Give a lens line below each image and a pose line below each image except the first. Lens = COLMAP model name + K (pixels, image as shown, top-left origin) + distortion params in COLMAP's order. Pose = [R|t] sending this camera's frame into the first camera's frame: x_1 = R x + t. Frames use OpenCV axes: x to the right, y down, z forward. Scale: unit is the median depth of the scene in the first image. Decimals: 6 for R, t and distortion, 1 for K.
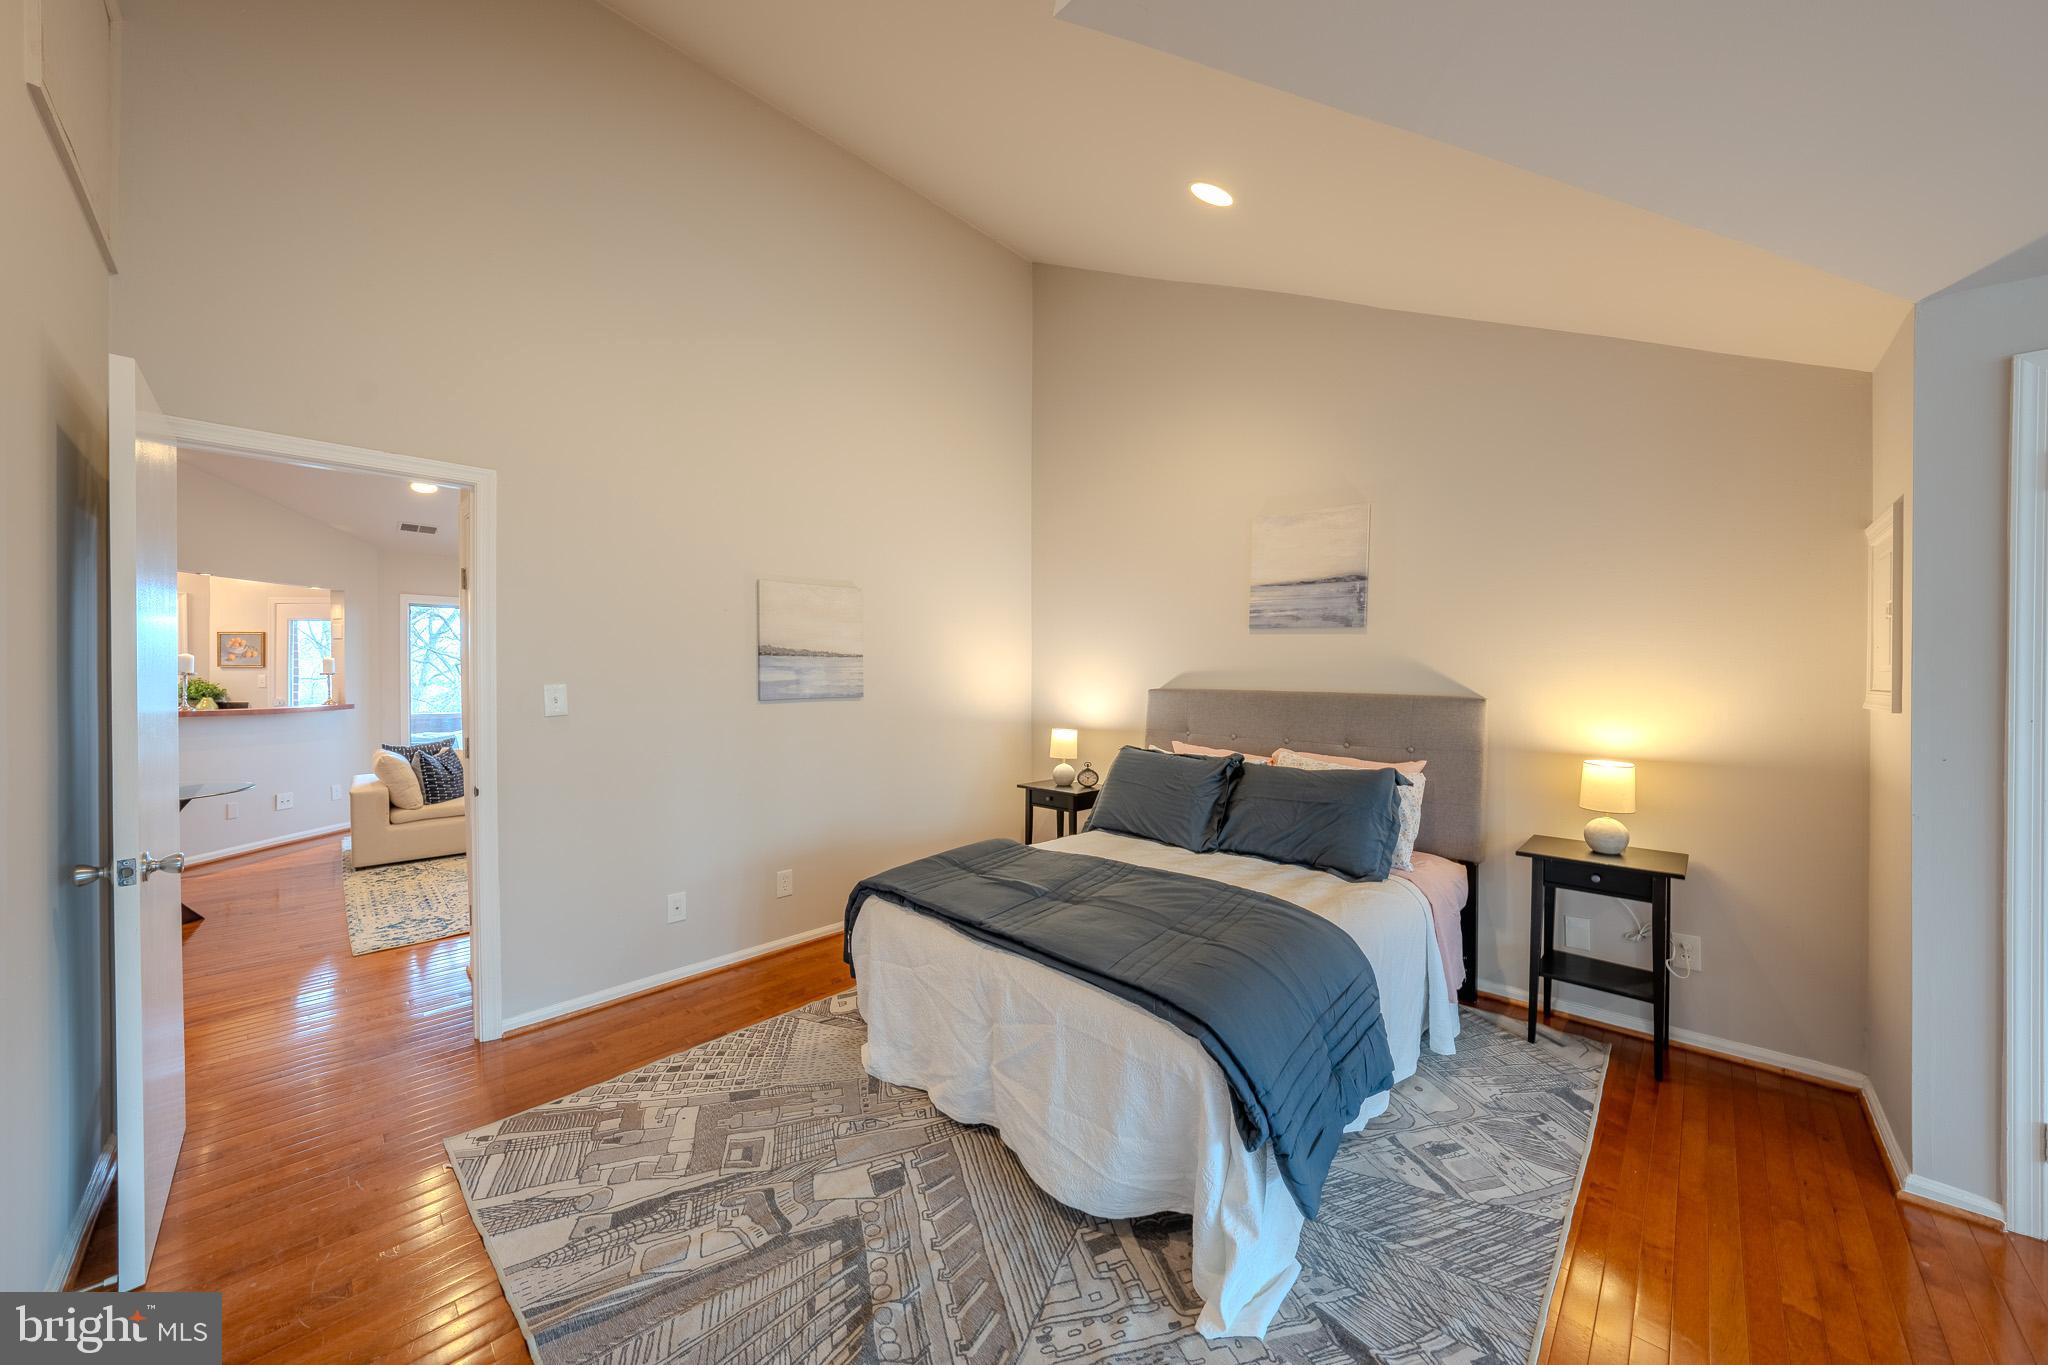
lens RADIAL K [[718.5, 0, 1027.9], [0, 718.5, 677.9], [0, 0, 1]] dist [-0.015680, 0.001732]
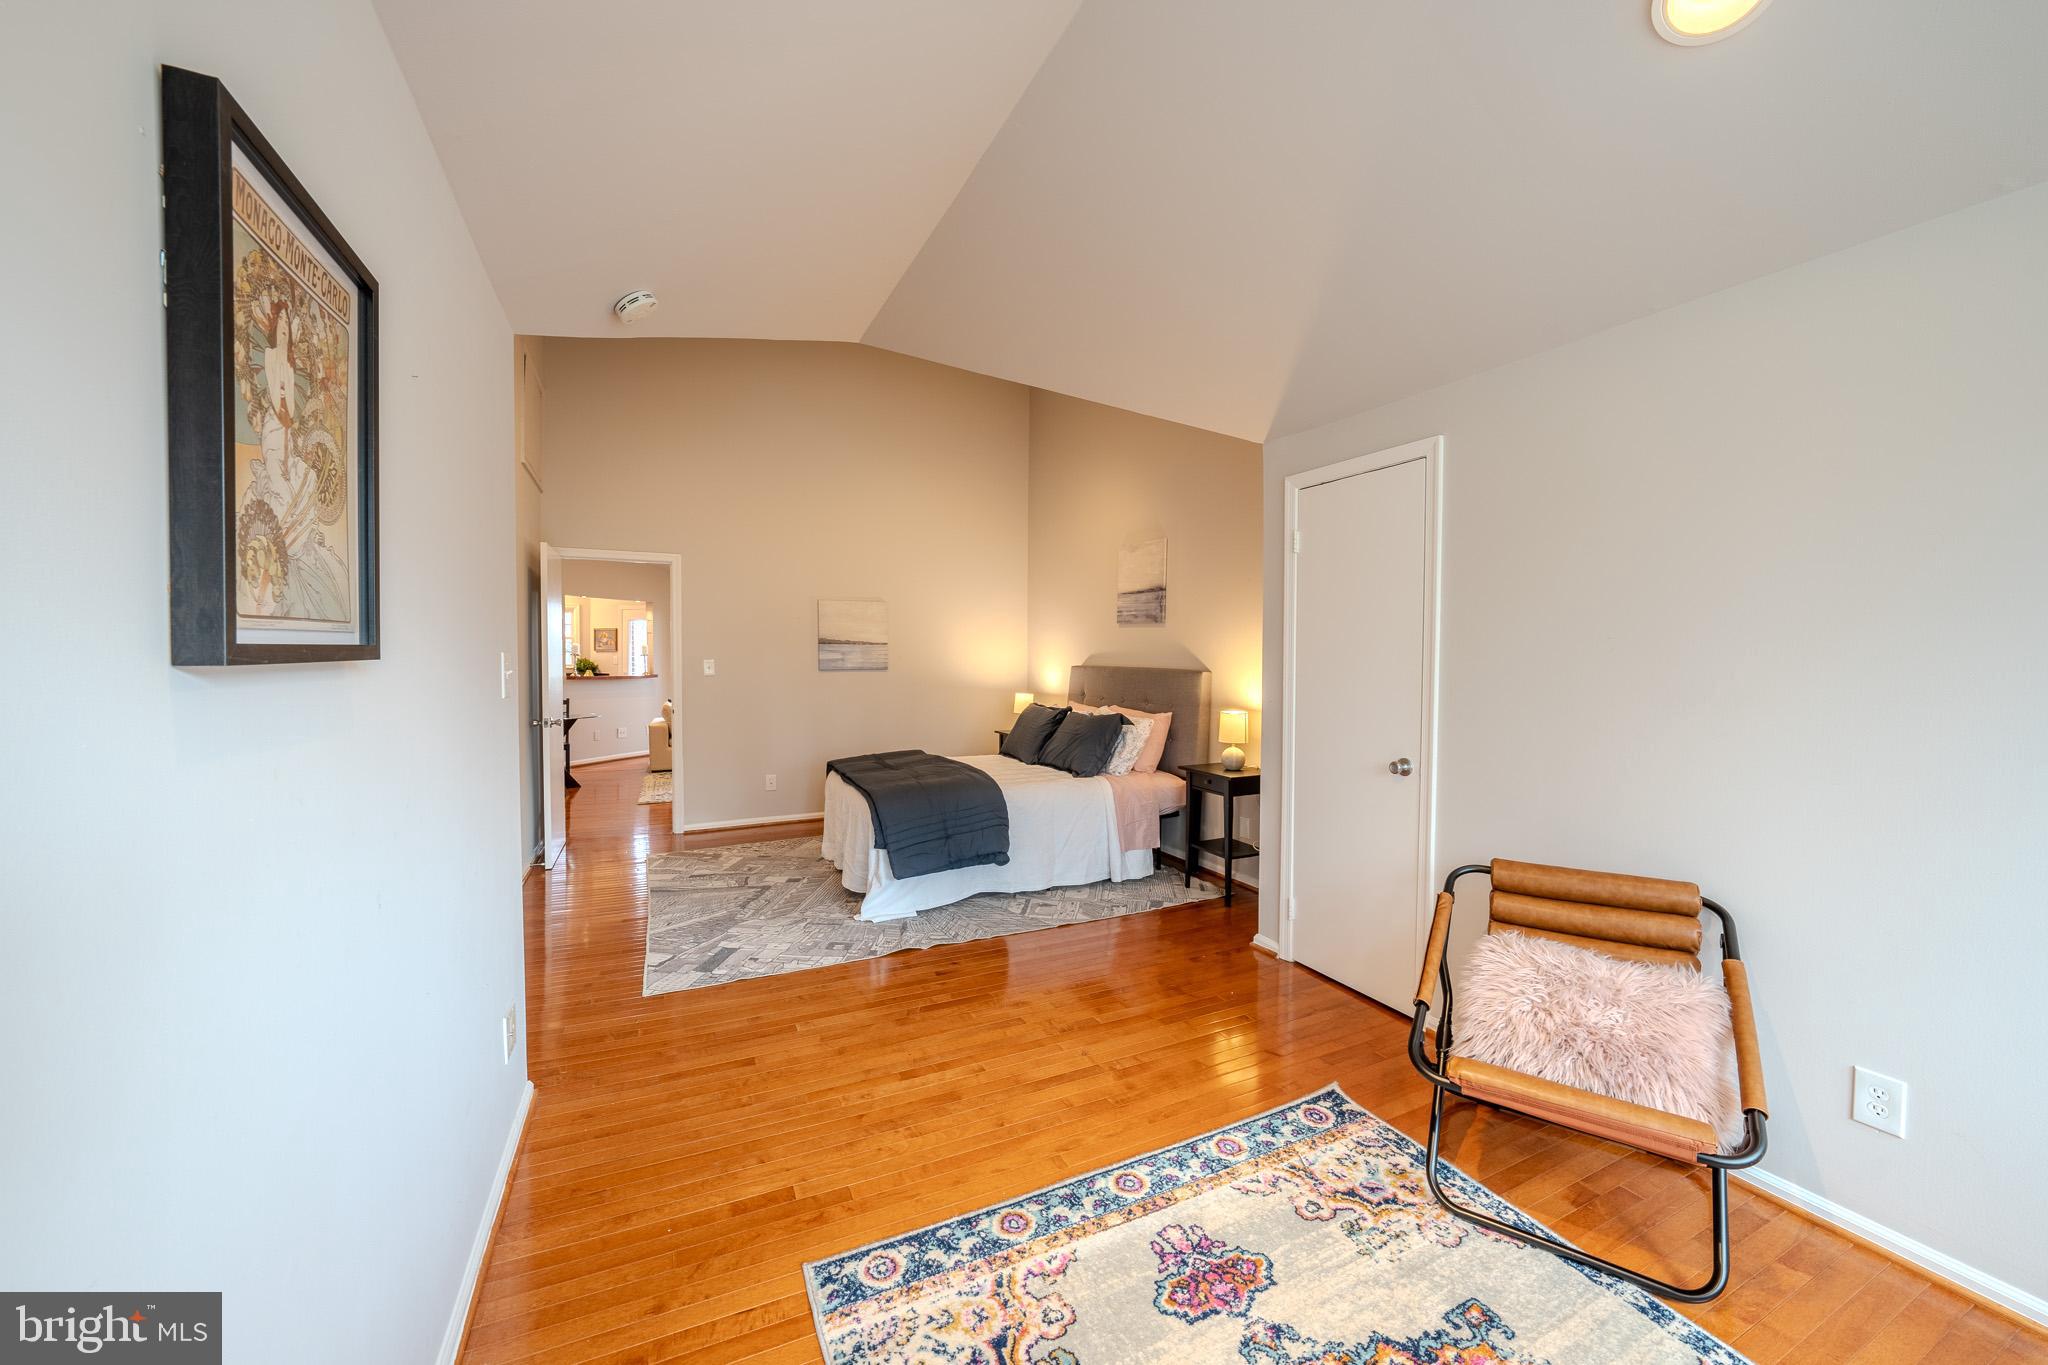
lens RADIAL K [[736.1, 0, 1005.2], [0, 736.1, 666.1], [0, 0, 1]] dist [-0.007670, 0.001867]
pose [[0.935956, 0.004914, -0.352083, 0.636861], [-0.002162, 0.999964, 0.008208, 0.005682], [0.352111, -0.006921, 0.935933, -0.476346]]
